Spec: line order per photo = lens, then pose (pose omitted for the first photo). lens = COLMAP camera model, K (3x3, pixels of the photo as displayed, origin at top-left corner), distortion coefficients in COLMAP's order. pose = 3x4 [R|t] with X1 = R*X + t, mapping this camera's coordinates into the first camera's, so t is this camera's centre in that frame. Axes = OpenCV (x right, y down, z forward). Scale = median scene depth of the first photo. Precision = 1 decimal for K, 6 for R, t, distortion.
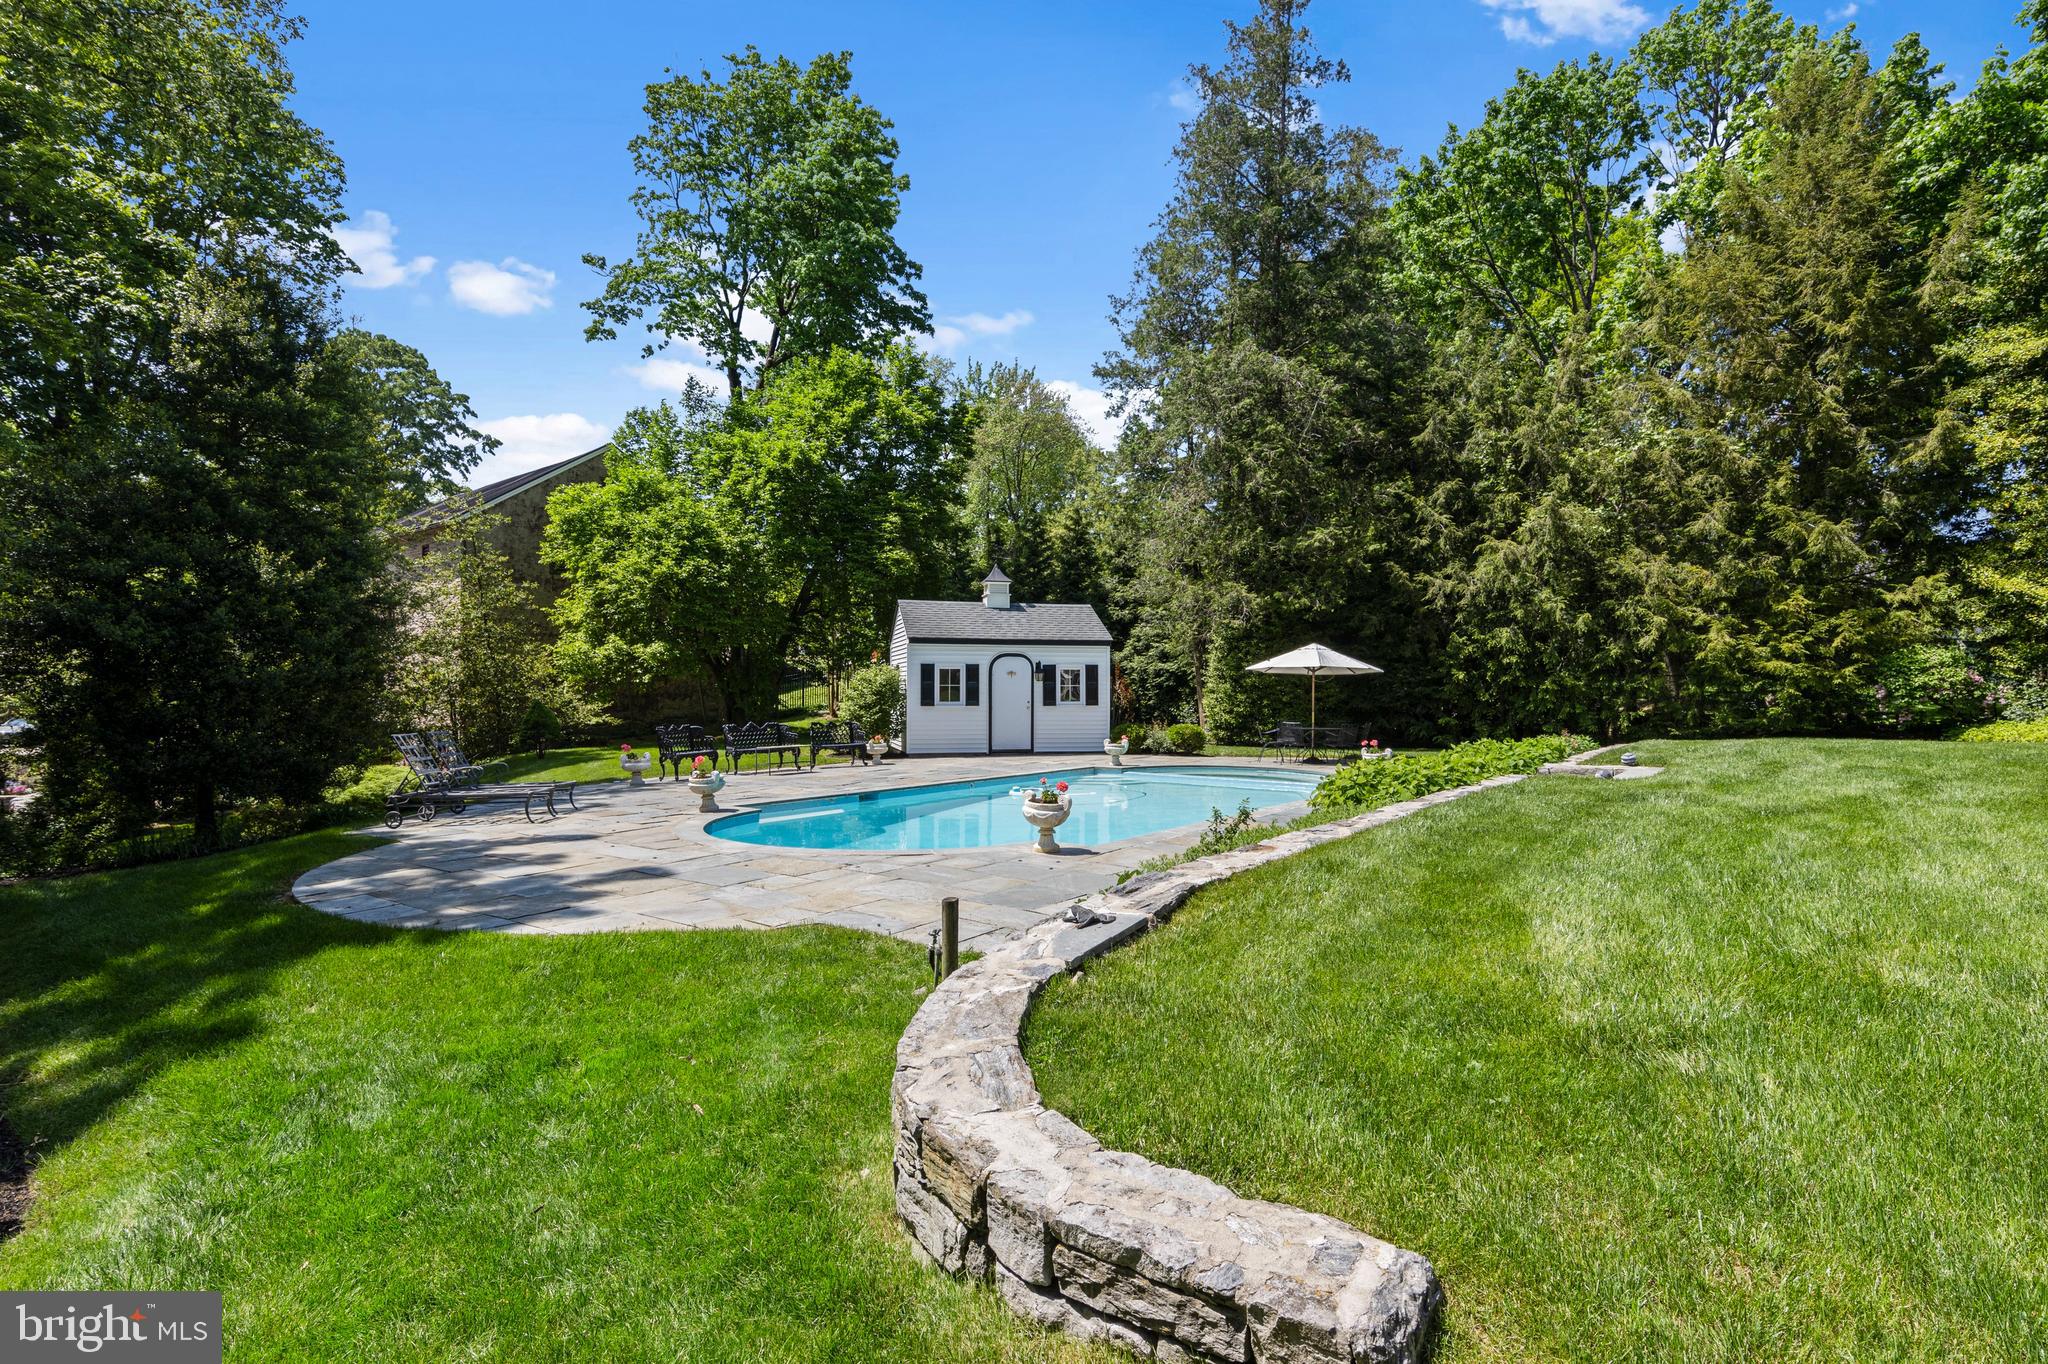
lens RADIAL K [[1064.5, 0, 1015.8], [0, 1064.5, 674.5], [0, 0, 1]] dist [0.018384, -0.008106]
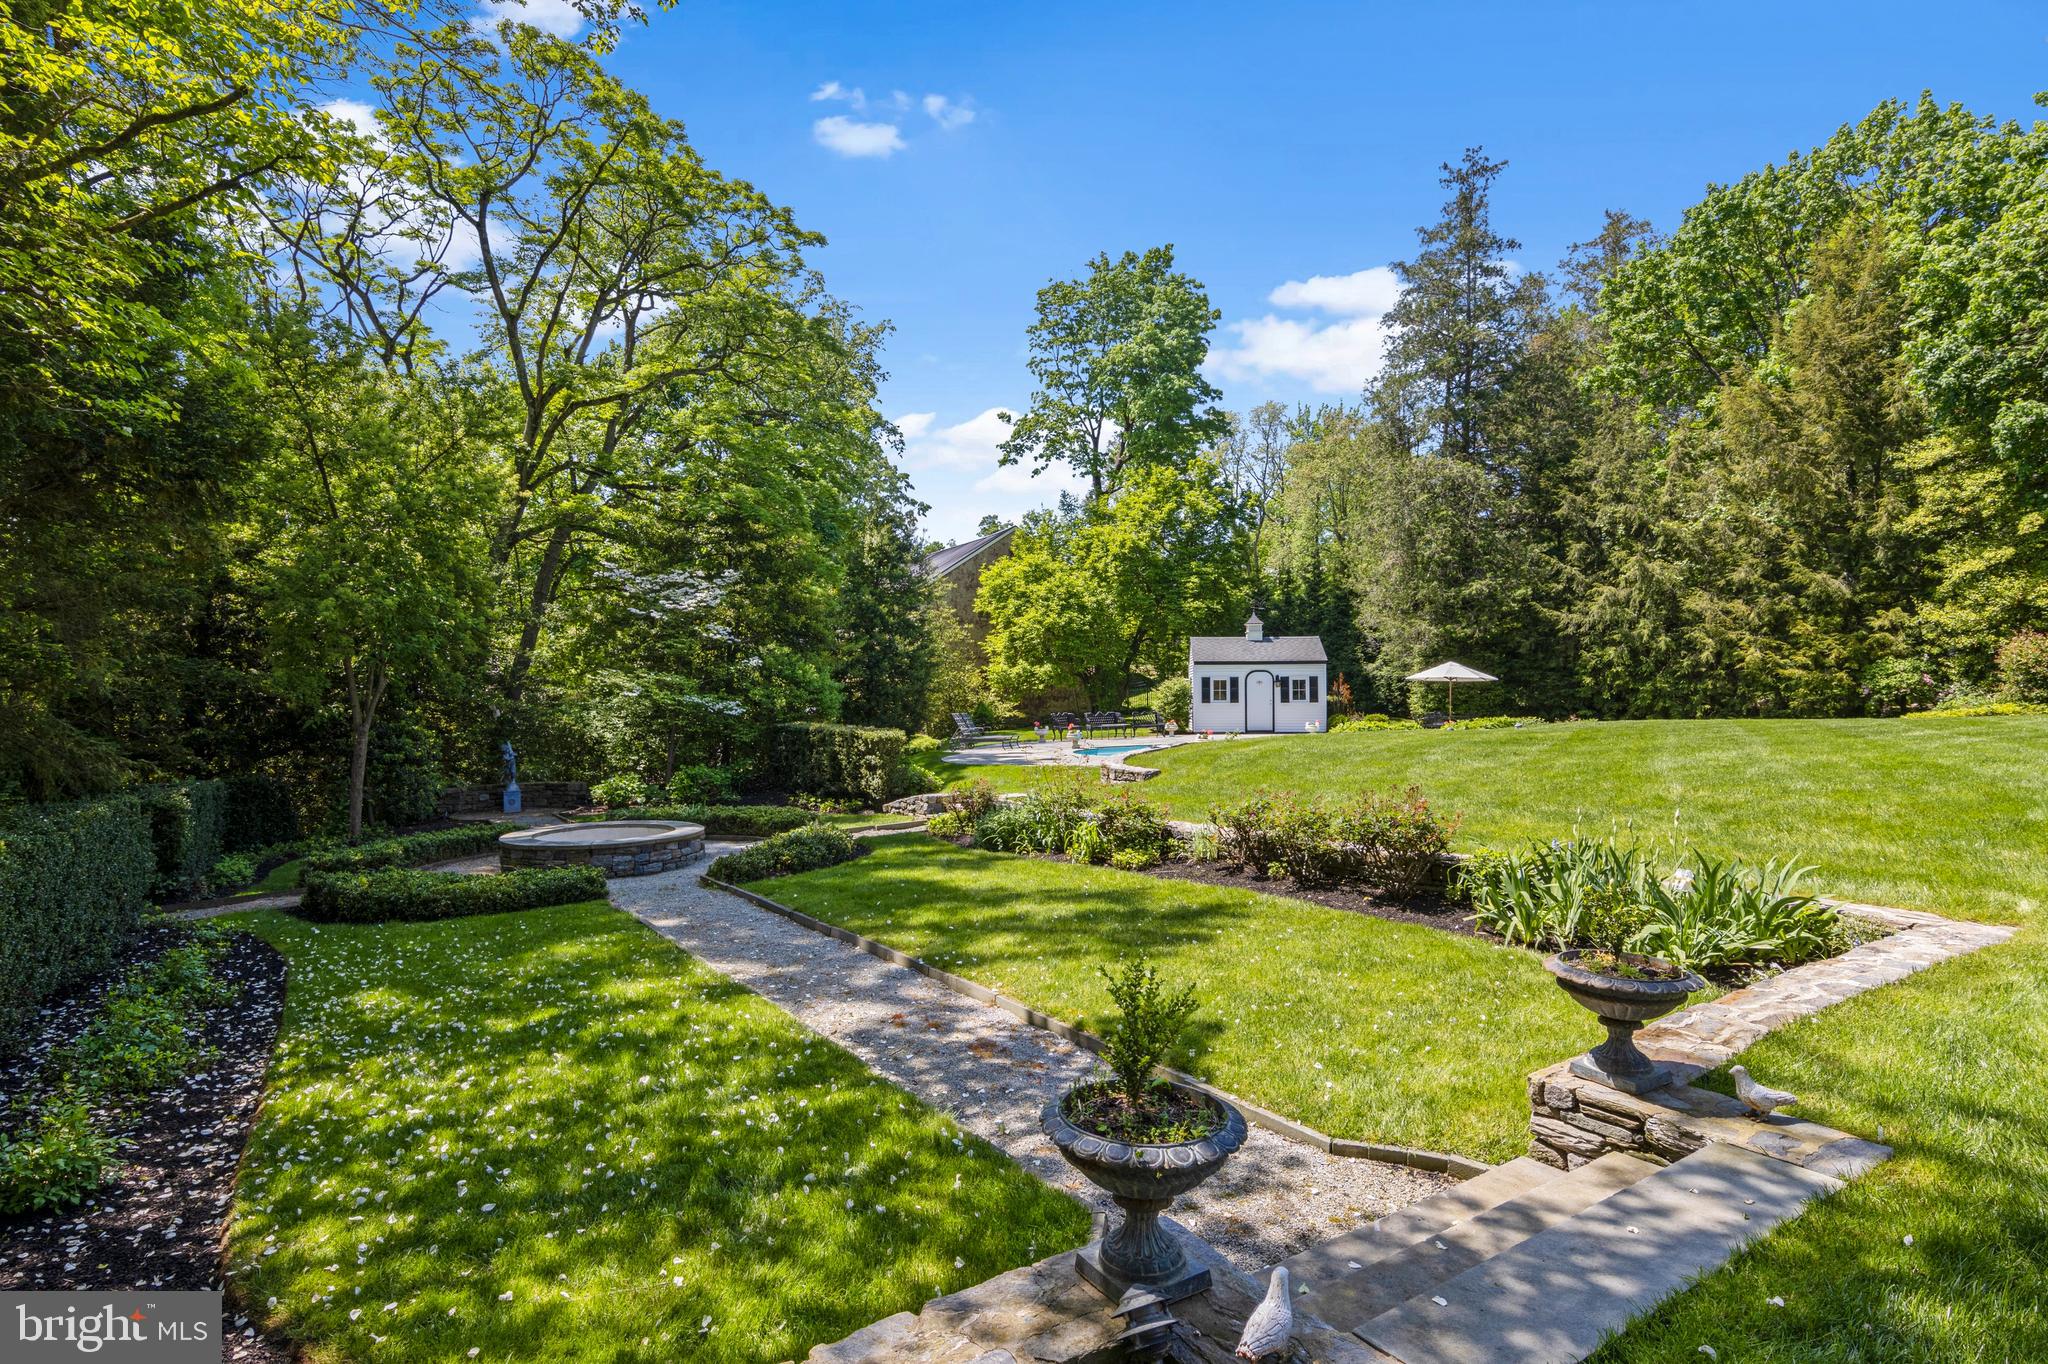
lens RADIAL K [[1064.5, 0, 1021.2], [0, 1064.5, 674.0], [0, 0, 1]] dist [0.018384, -0.008106]
pose [[0.941730, -0.012629, -0.336131, 0.170449], [0.011842, 0.999920, -0.004391, -0.009397], [0.336160, 0.000155, 0.941805, -0.539629]]
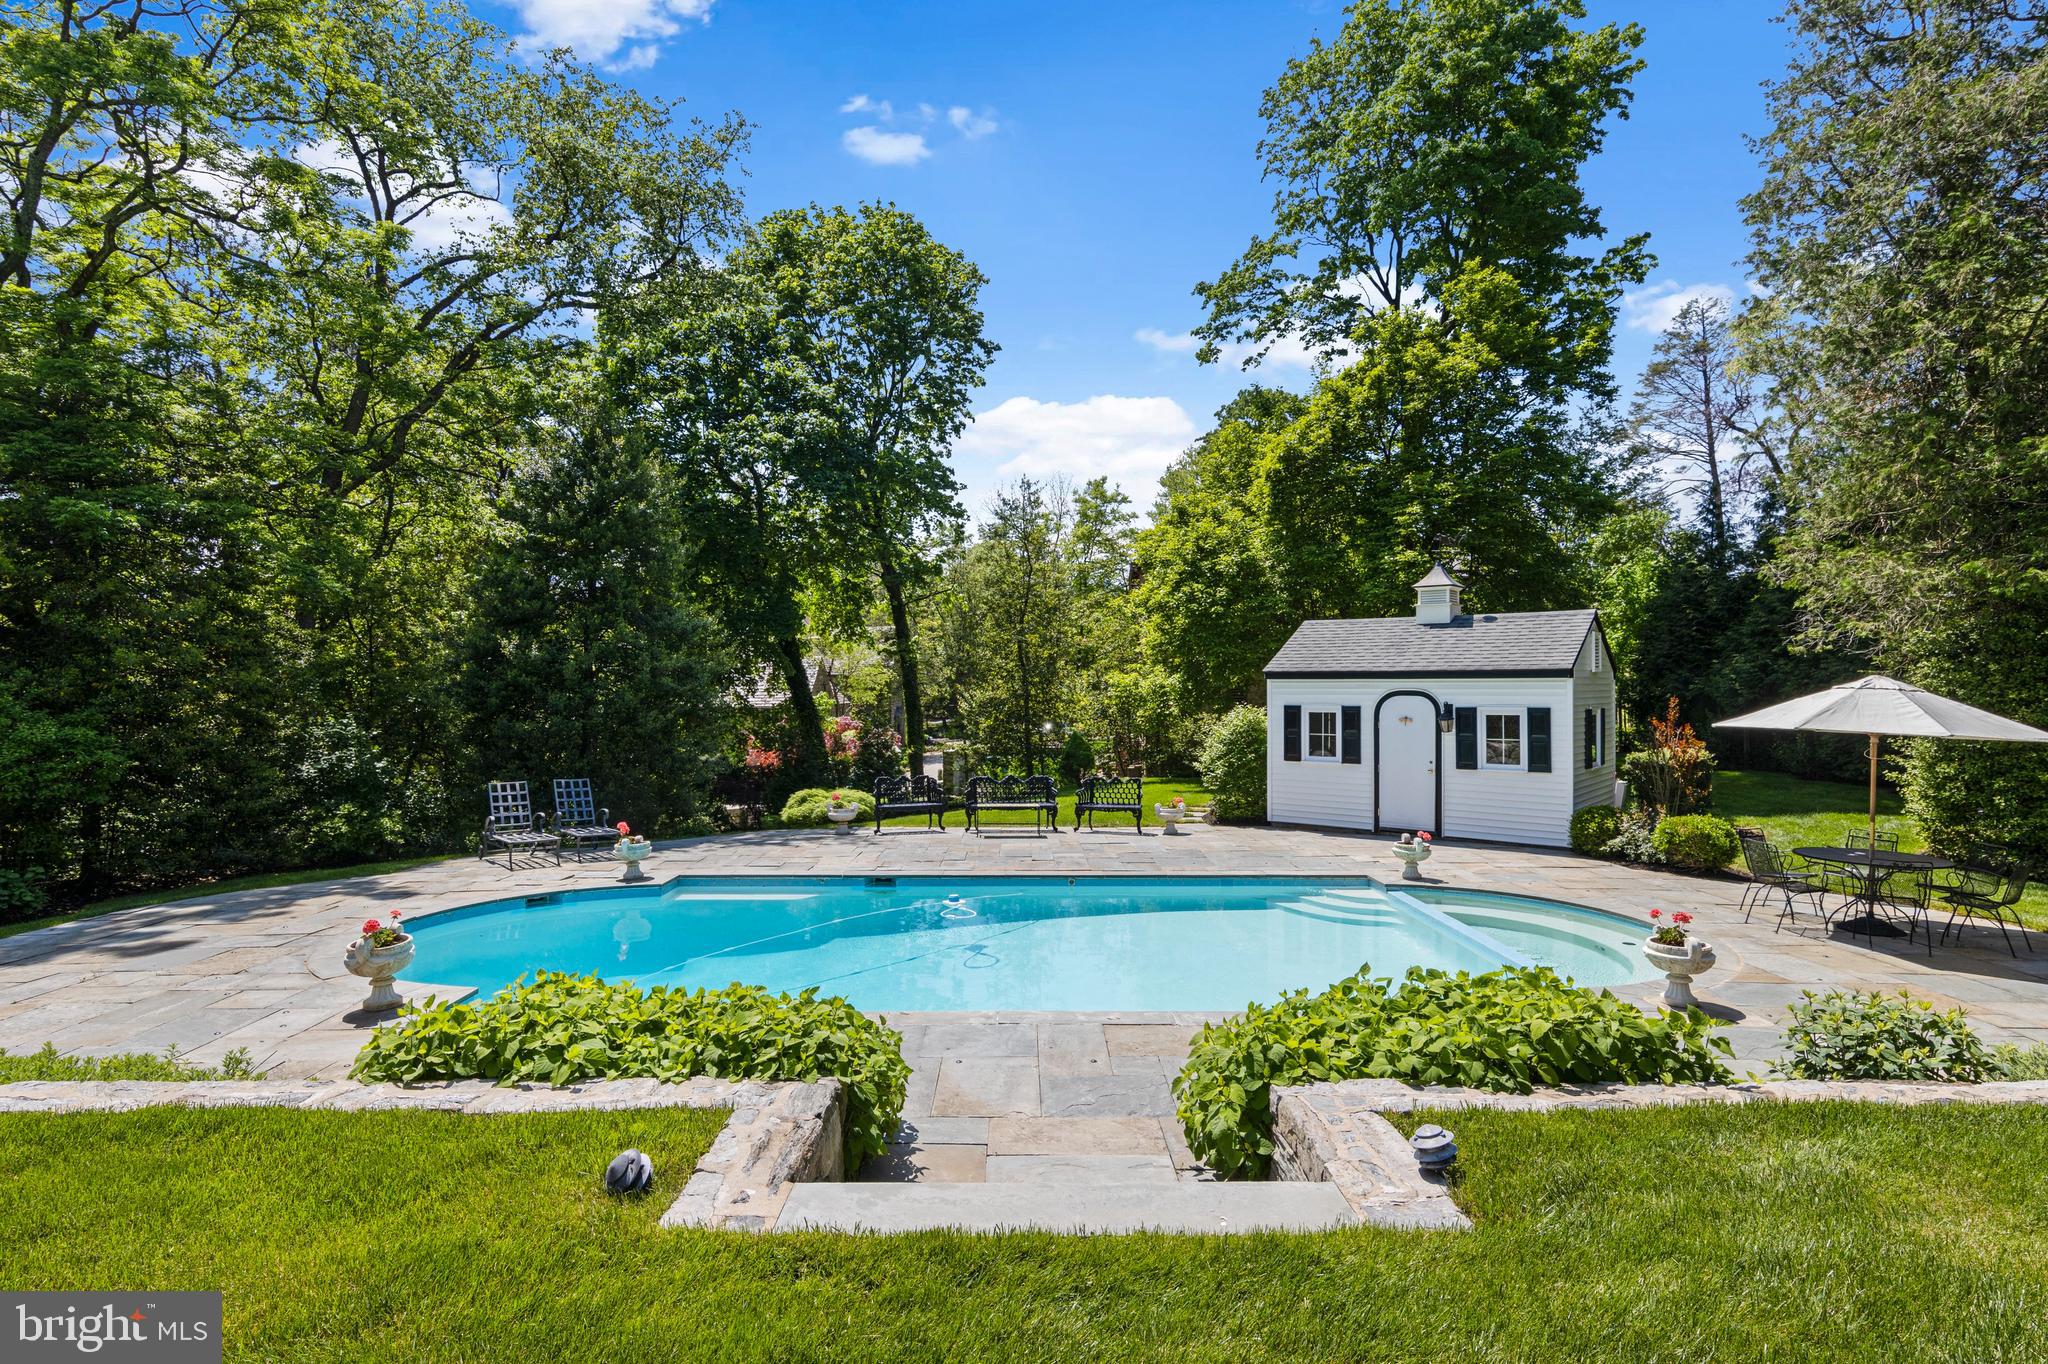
lens RADIAL K [[1064.5, 0, 1040.4], [0, 1064.5, 682.3], [0, 0, 1]] dist [0.018384, -0.008106]
pose [[0.612880, -0.009303, -0.790121, 0.343692], [0.006679, 0.999956, -0.006592, -0.019127], [0.790148, -0.001237, 0.612915, 0.338980]]
